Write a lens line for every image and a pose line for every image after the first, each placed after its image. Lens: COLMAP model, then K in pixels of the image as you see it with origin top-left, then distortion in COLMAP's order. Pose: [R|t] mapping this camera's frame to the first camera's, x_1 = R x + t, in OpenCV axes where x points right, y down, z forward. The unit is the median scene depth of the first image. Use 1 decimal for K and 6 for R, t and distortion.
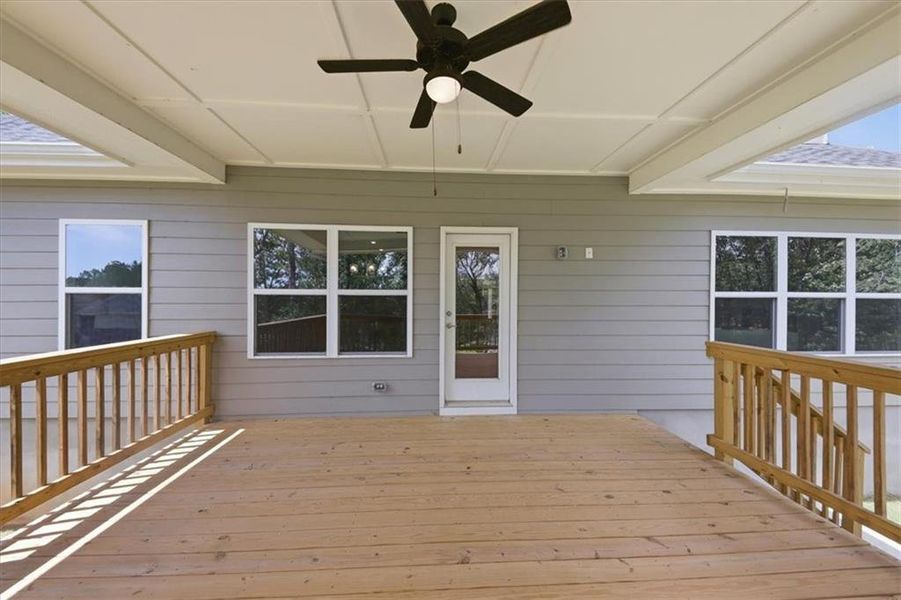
lens RADIAL K [[310.2, 0, 451.3], [0, 310.2, 303.9], [0, 0, 1]] dist [0.022099, -0.011672]
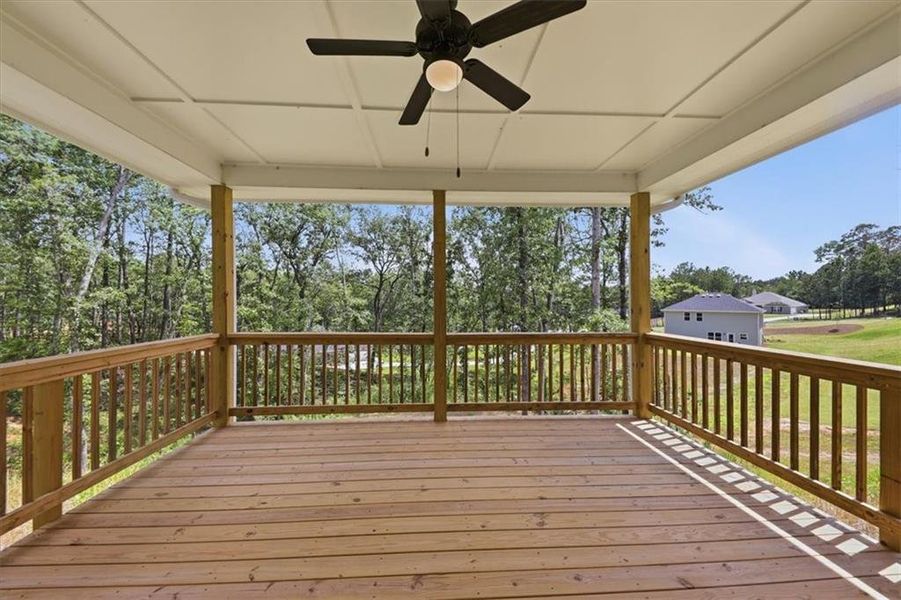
lens RADIAL K [[310.2, 0, 451.3], [0, 310.2, 303.9], [0, 0, 1]] dist [0.022099, -0.011672]
pose [[-0.999944, 0.005275, 0.009126, -0.080483], [0.005440, 0.999822, 0.018079, -0.043498], [-0.009029, 0.018128, -0.999795, 2.051116]]
